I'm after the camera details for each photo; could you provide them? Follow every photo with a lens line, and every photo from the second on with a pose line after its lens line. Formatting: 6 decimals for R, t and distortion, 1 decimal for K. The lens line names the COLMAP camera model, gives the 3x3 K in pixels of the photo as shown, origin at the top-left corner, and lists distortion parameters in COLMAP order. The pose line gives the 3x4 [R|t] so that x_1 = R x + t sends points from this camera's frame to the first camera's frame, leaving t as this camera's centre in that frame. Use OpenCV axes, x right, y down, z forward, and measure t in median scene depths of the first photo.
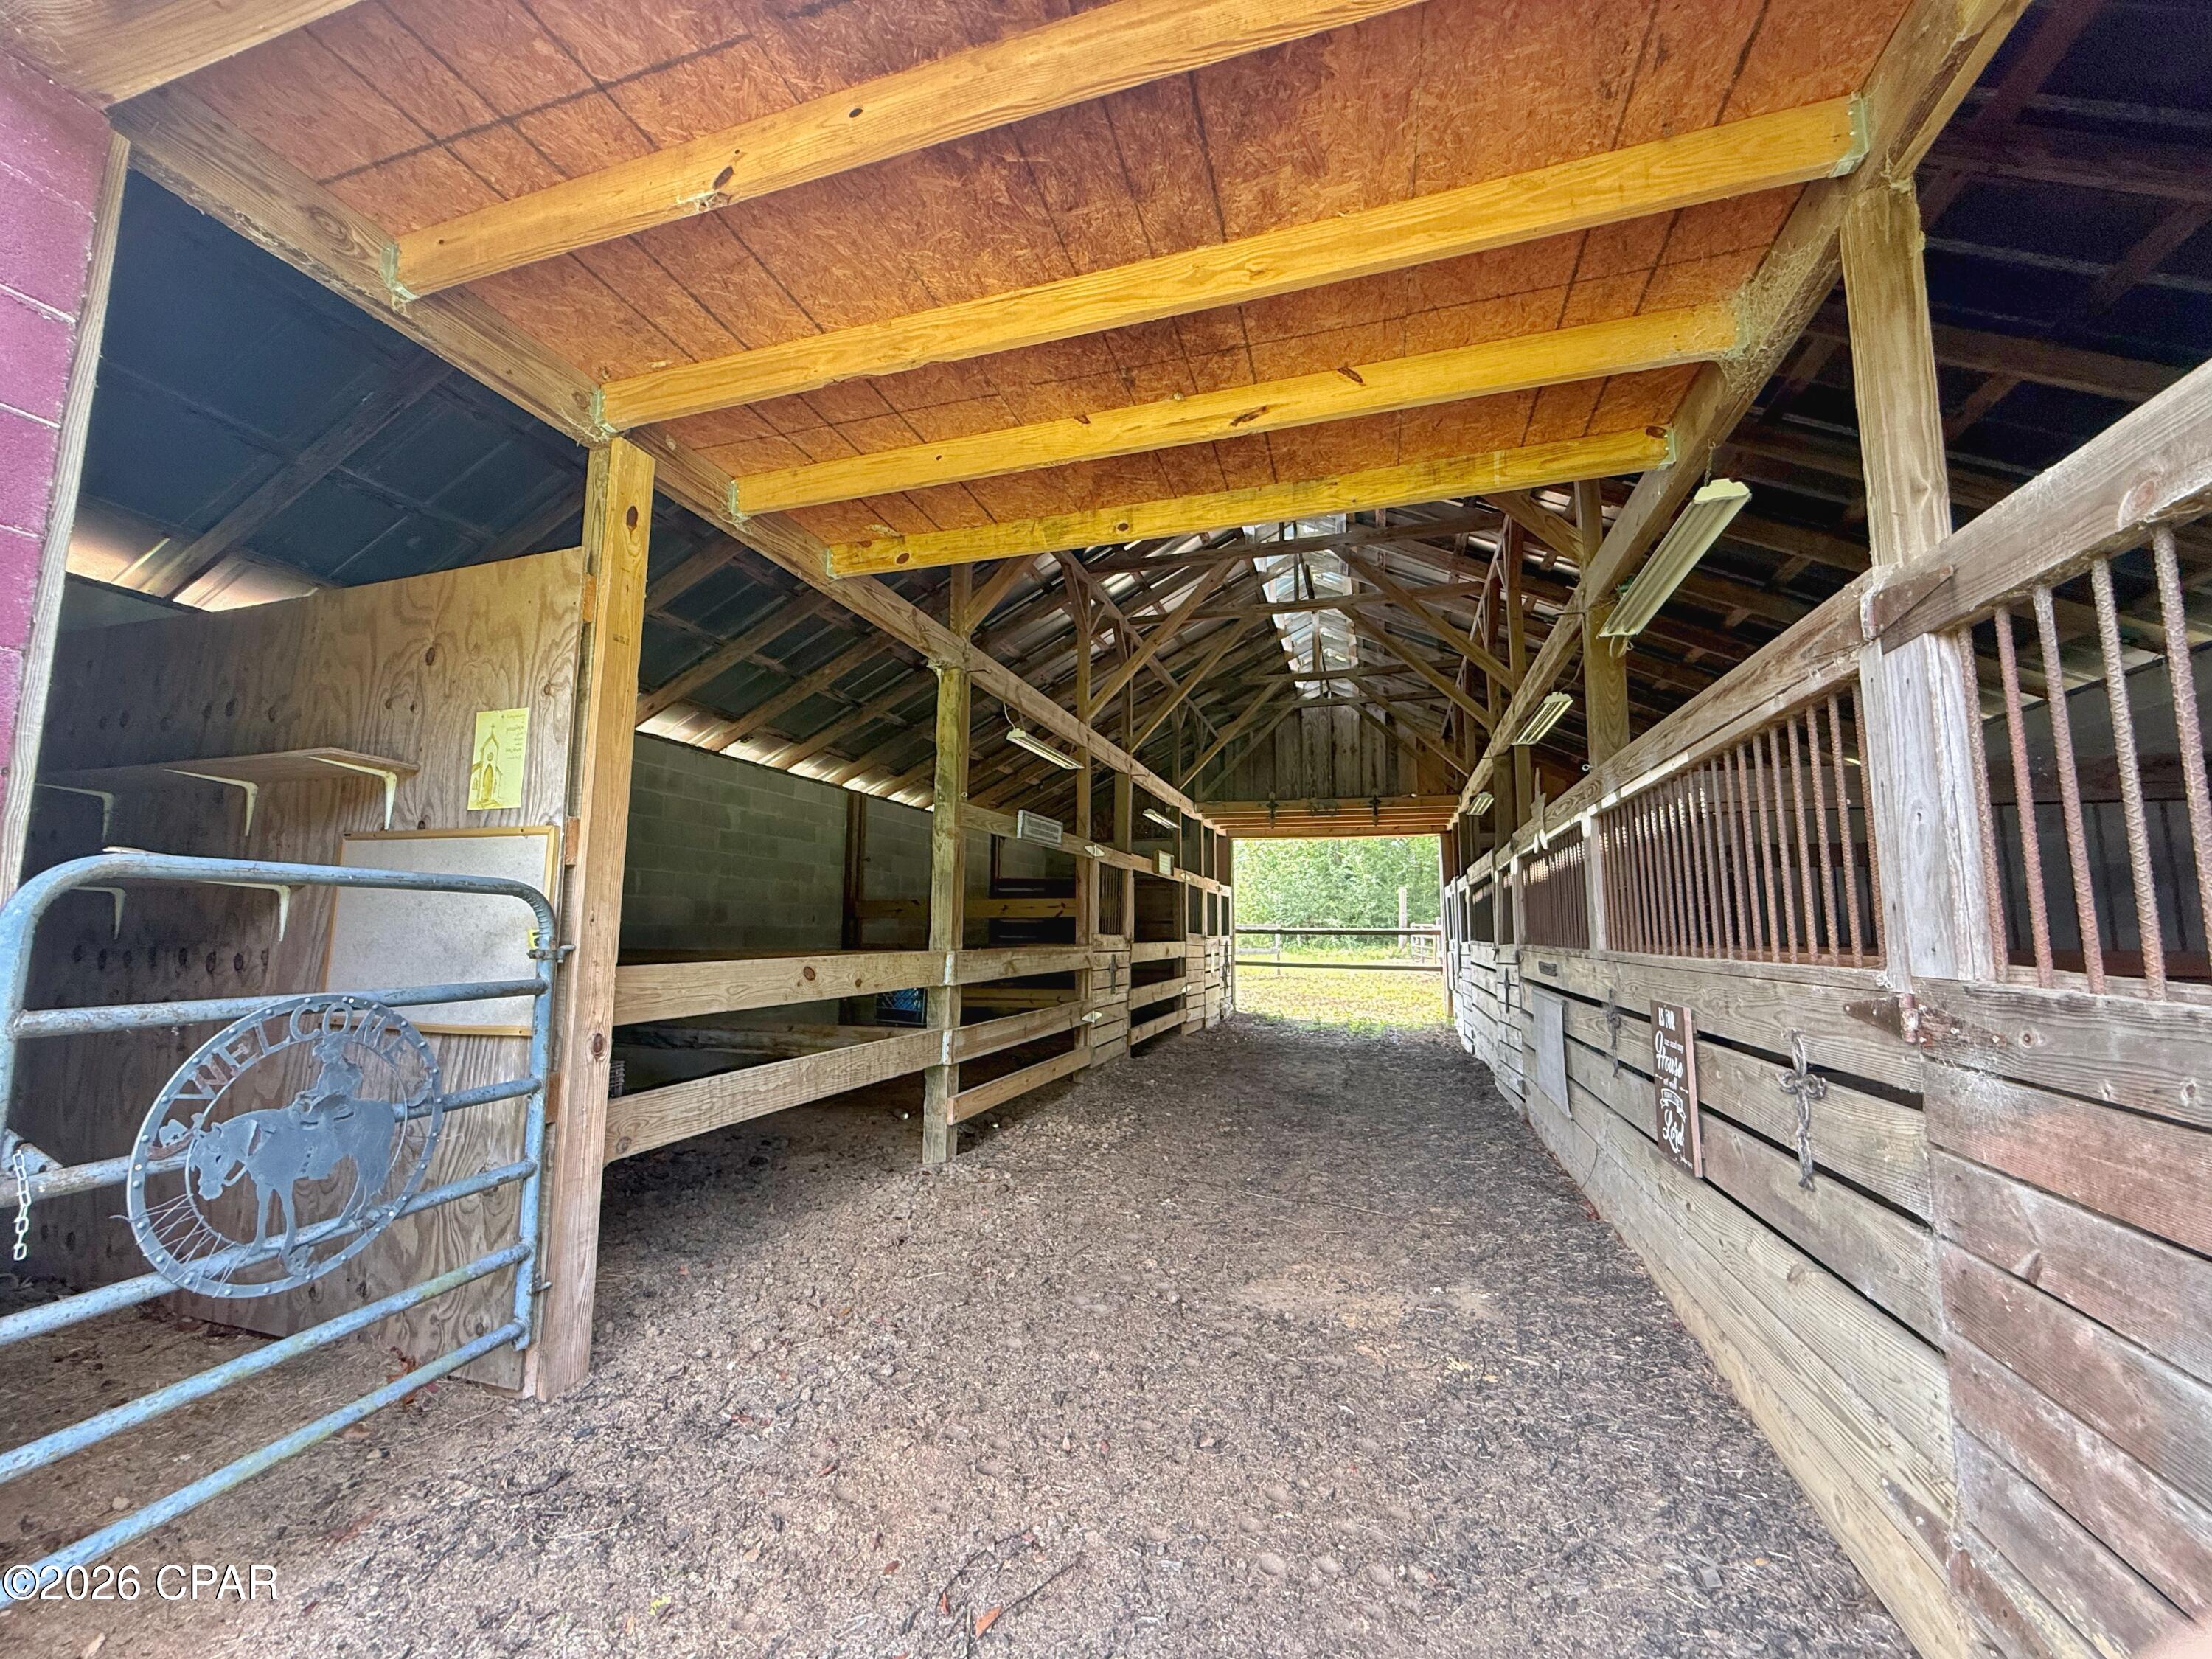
lens RADIAL K [[879.6, 0, 1103.5], [0, 879.6, 831.2], [0, 0, 1]] dist [-0.001299, 0.000846]
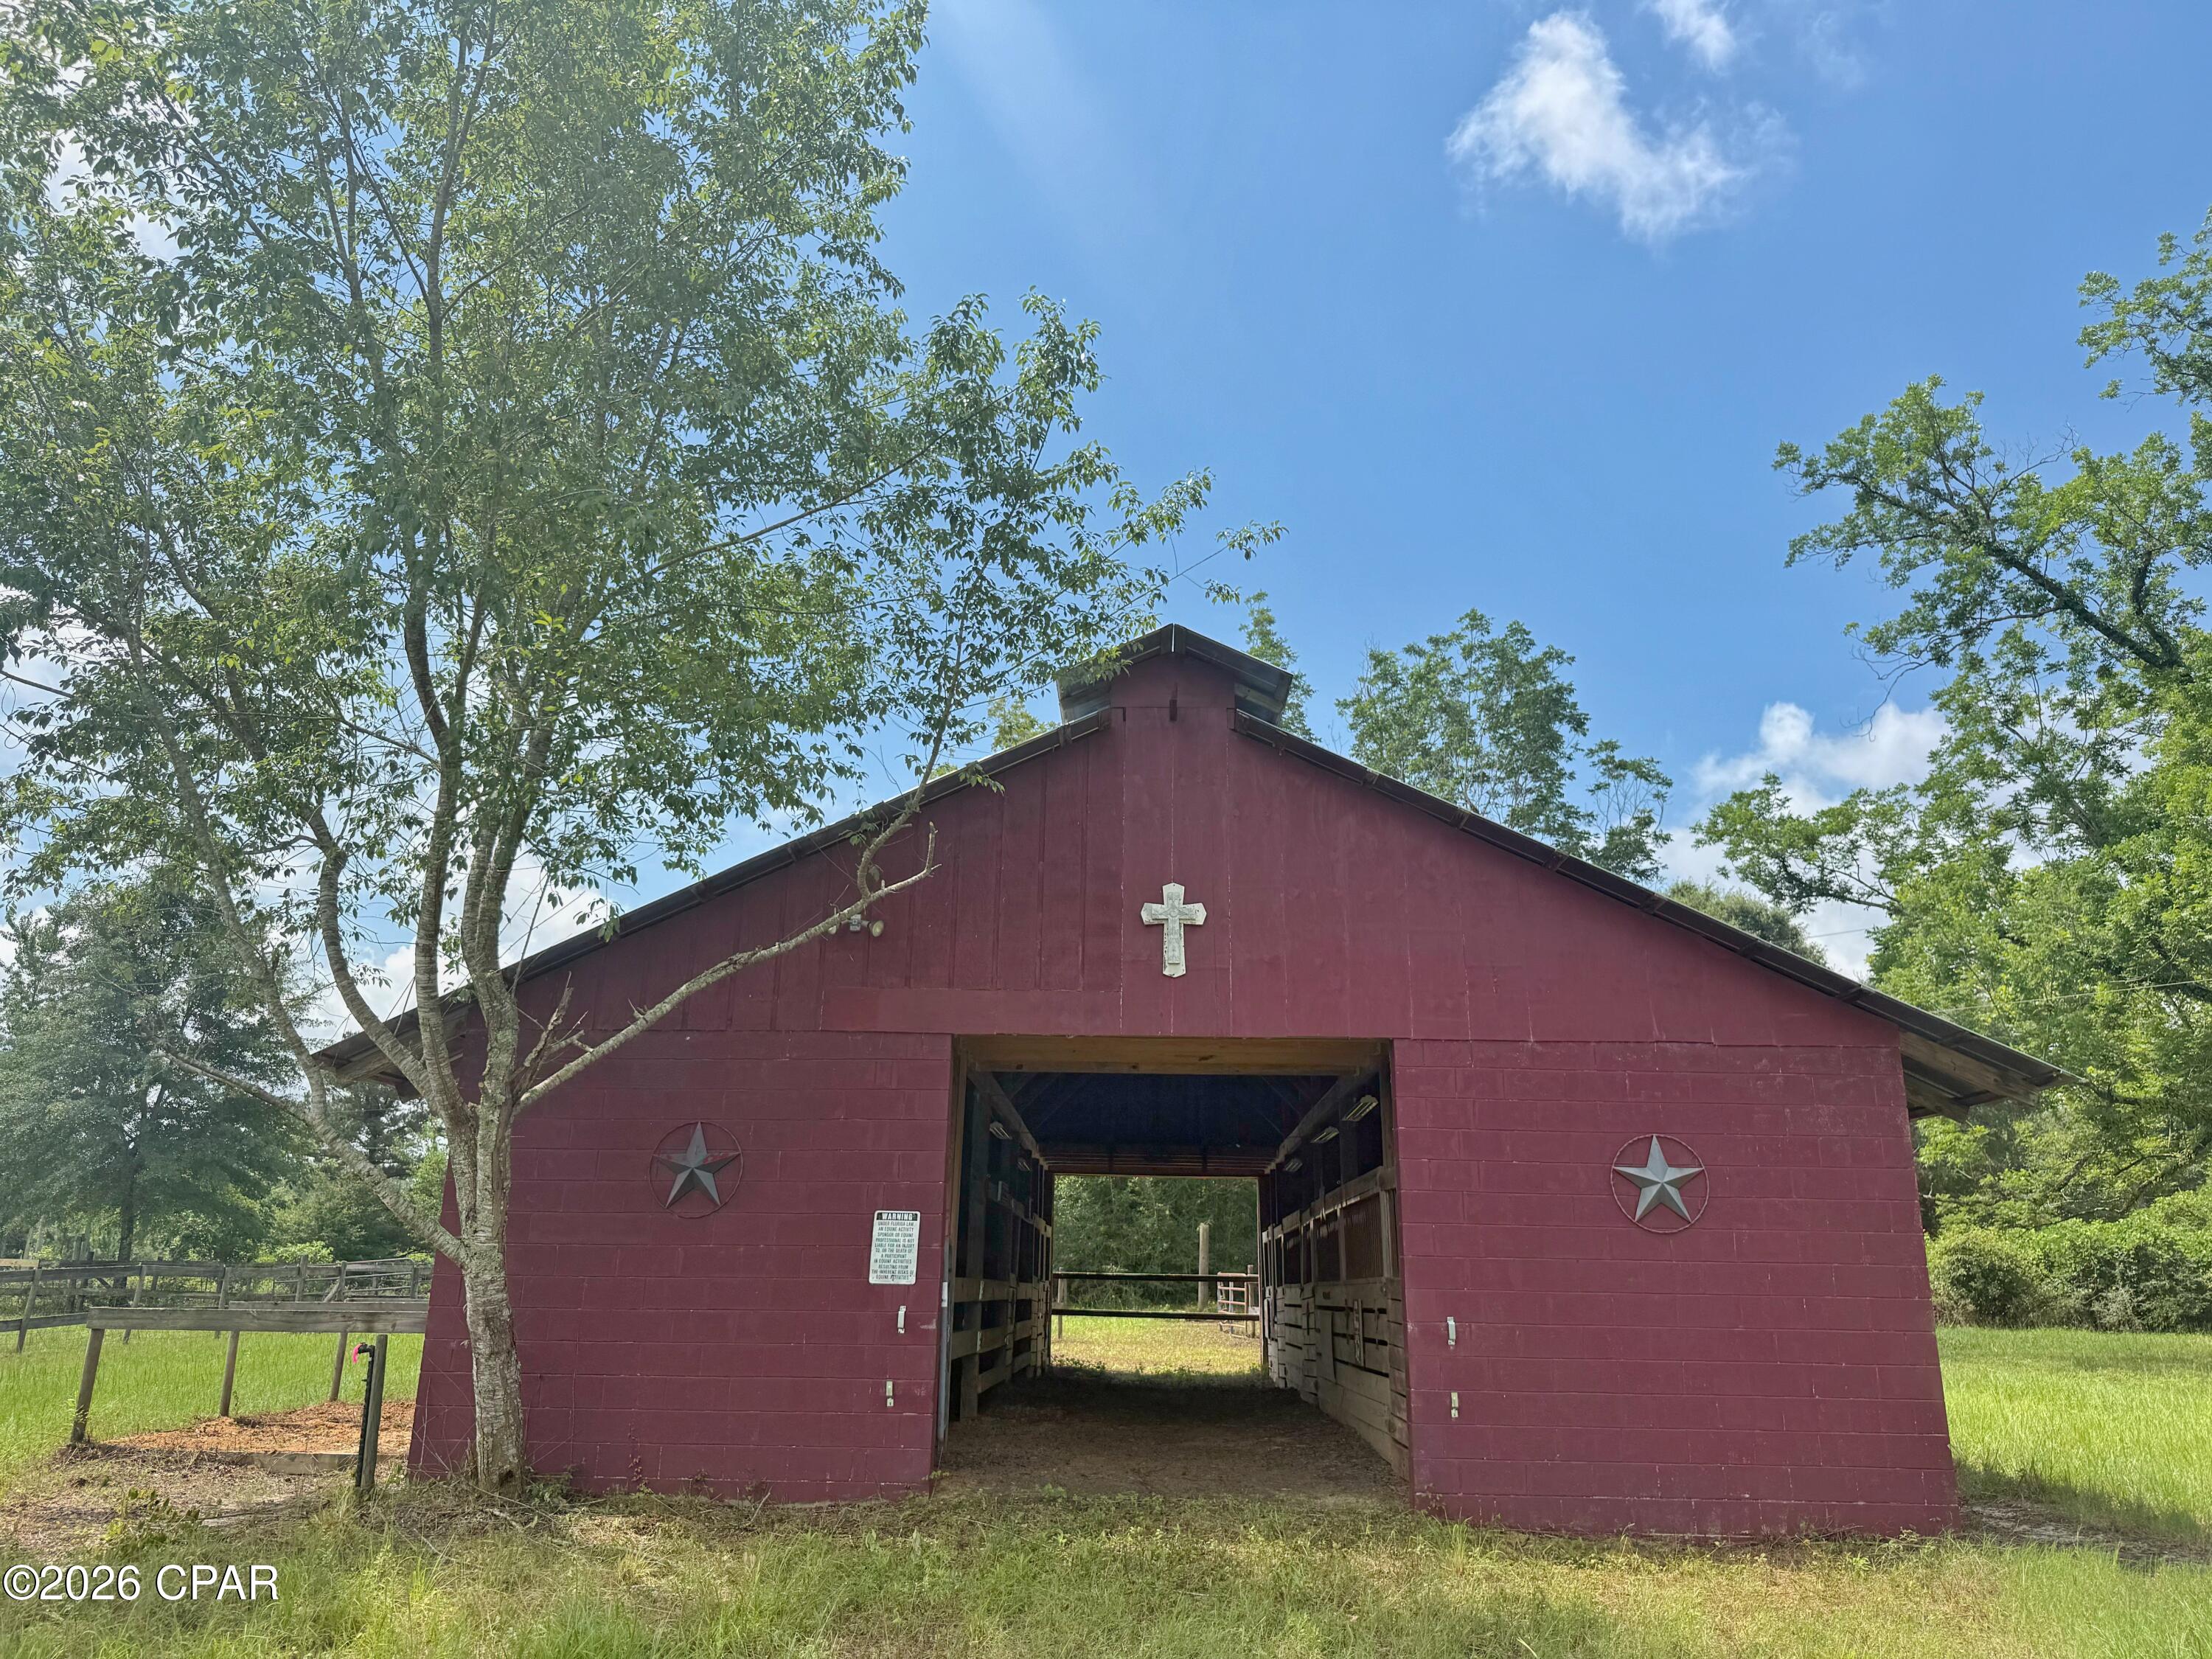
lens RADIAL K [[1510.3, 0, 1101.3], [0, 1510.3, 822.1], [0, 0, 1]] dist [0.049628, 0.000467]
pose [[0.962380, 0.085872, 0.257780, -0.485736], [-0.037201, 0.981453, -0.188061, -0.111701], [-0.269148, 0.171396, 0.947725, -1.188794]]
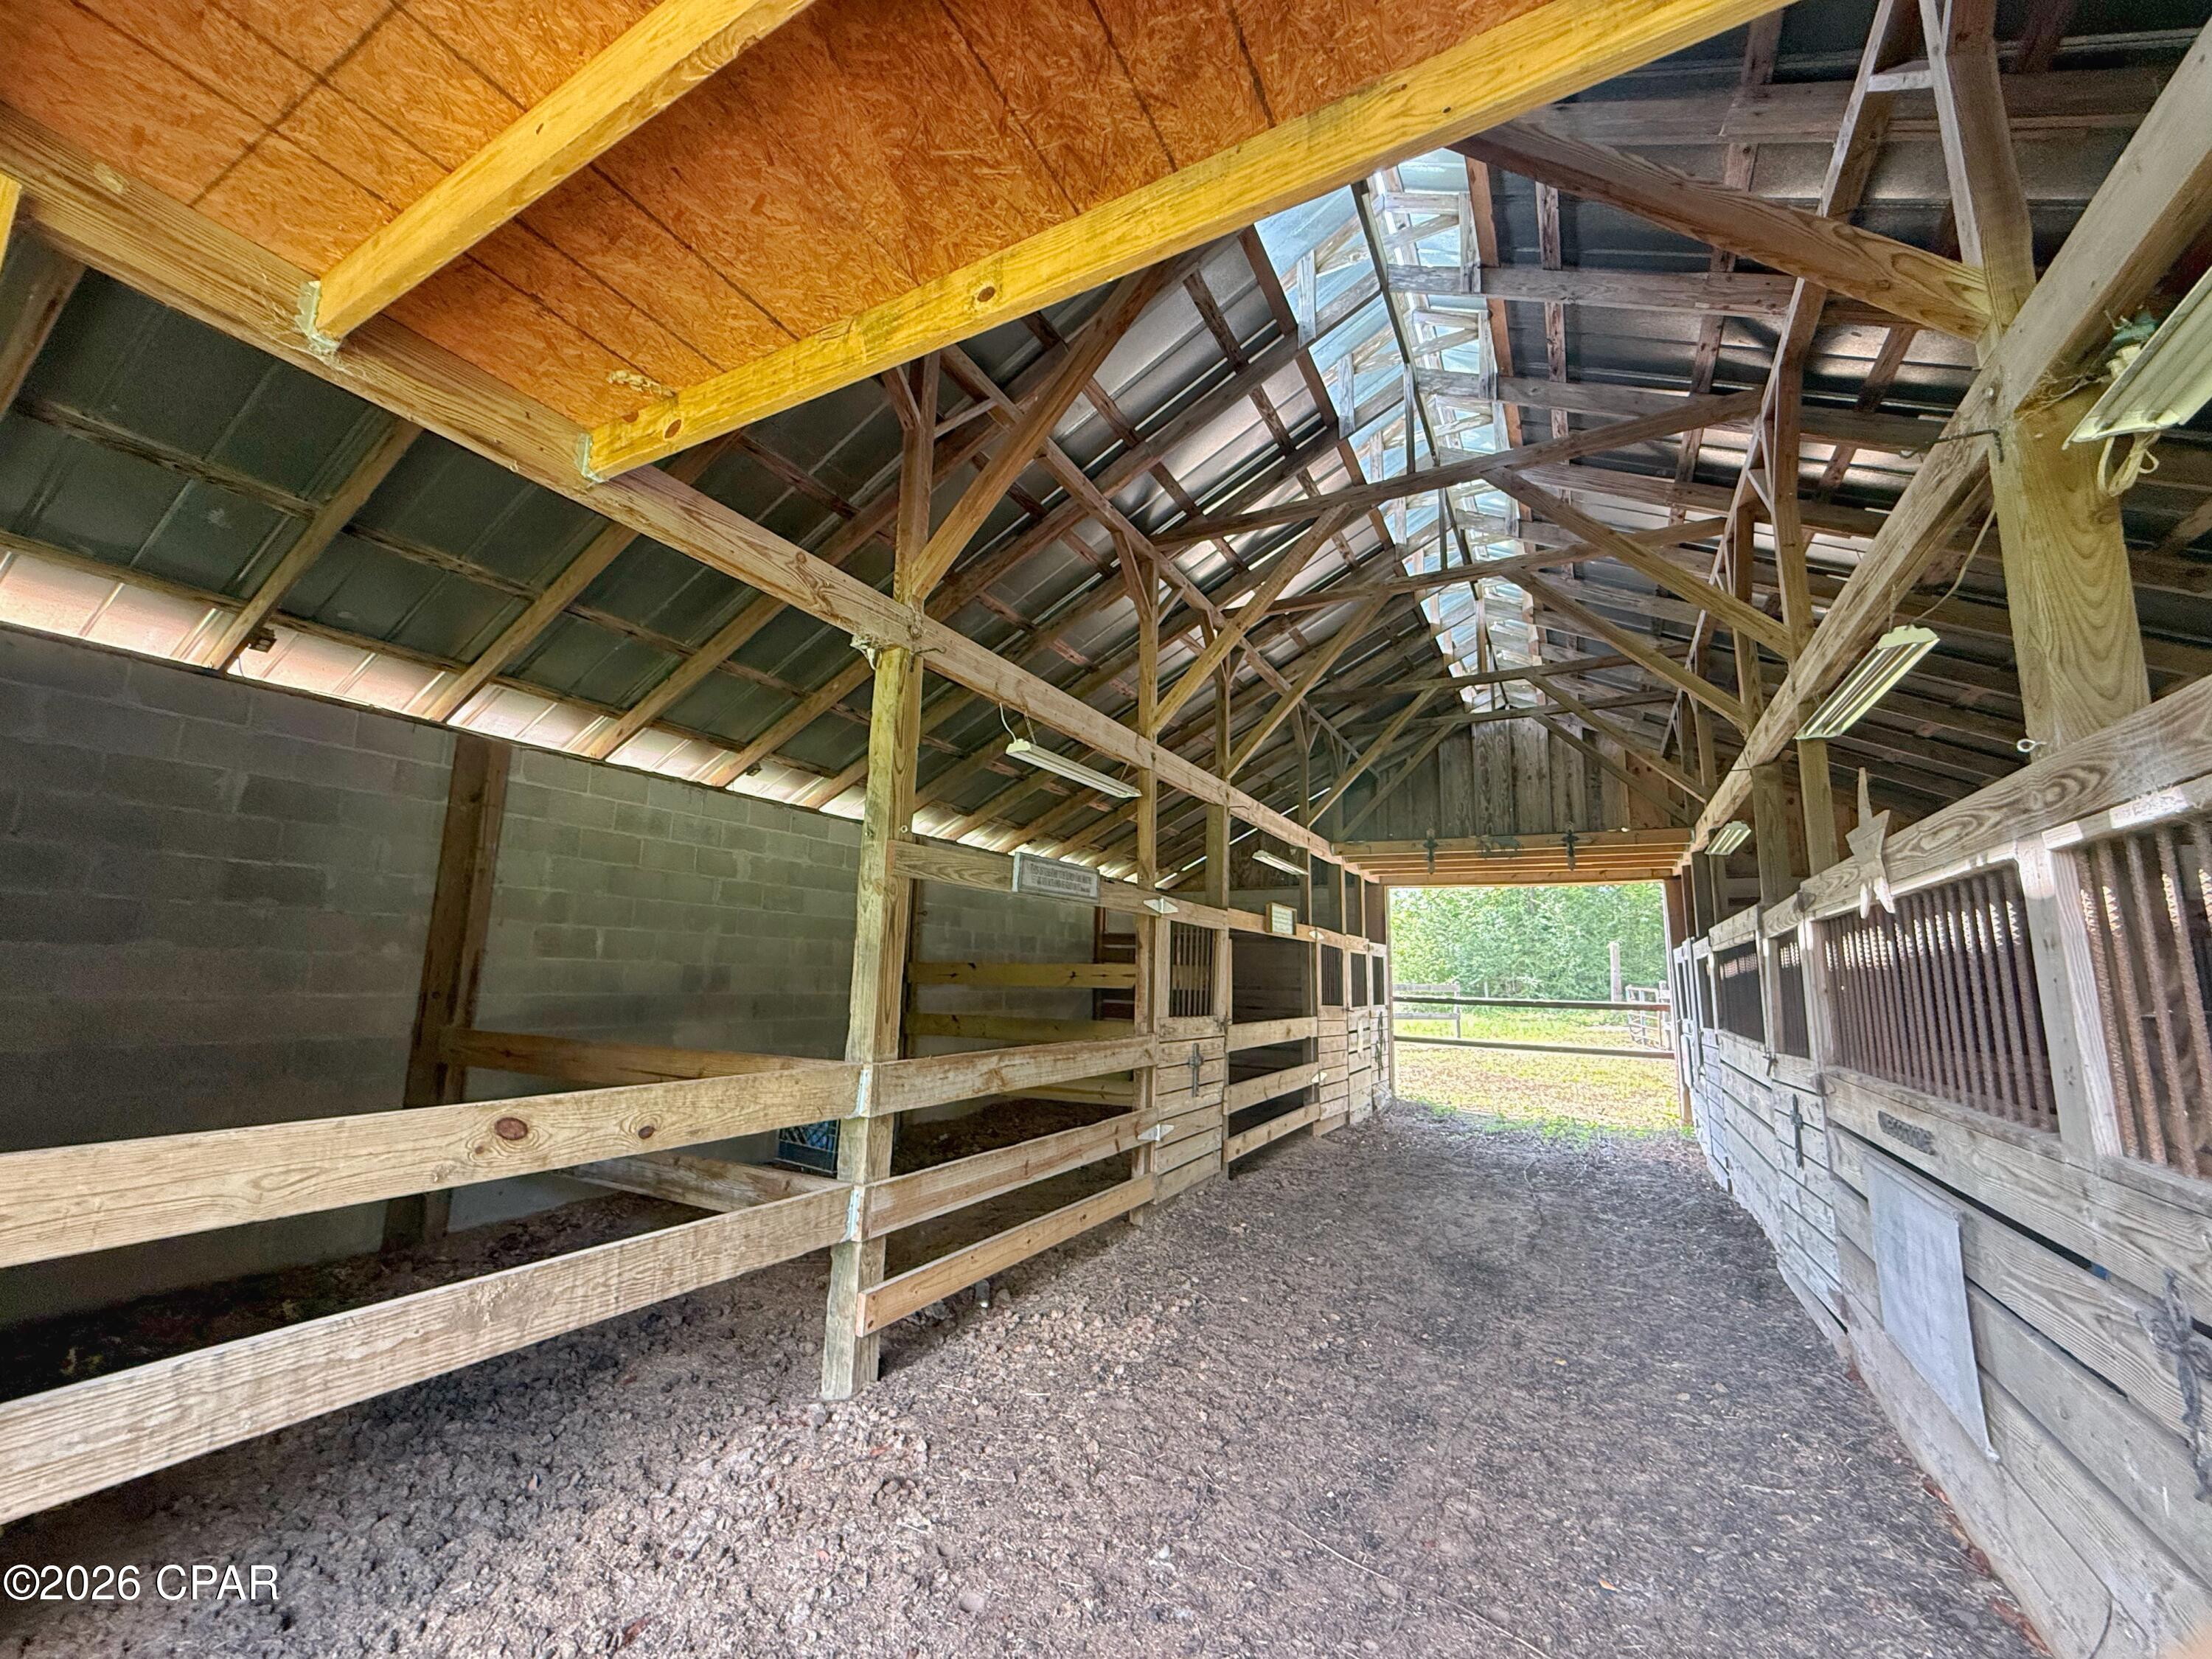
lens RADIAL K [[879.6, 0, 1103.0], [0, 879.6, 830.4], [0, 0, 1]] dist [-0.001299, 0.000846]
pose [[0.980630, -0.014578, -0.195325, 0.088241], [0.004260, 0.998578, -0.053139, -0.002392], [0.195822, 0.051277, 0.979298, 0.250625]]
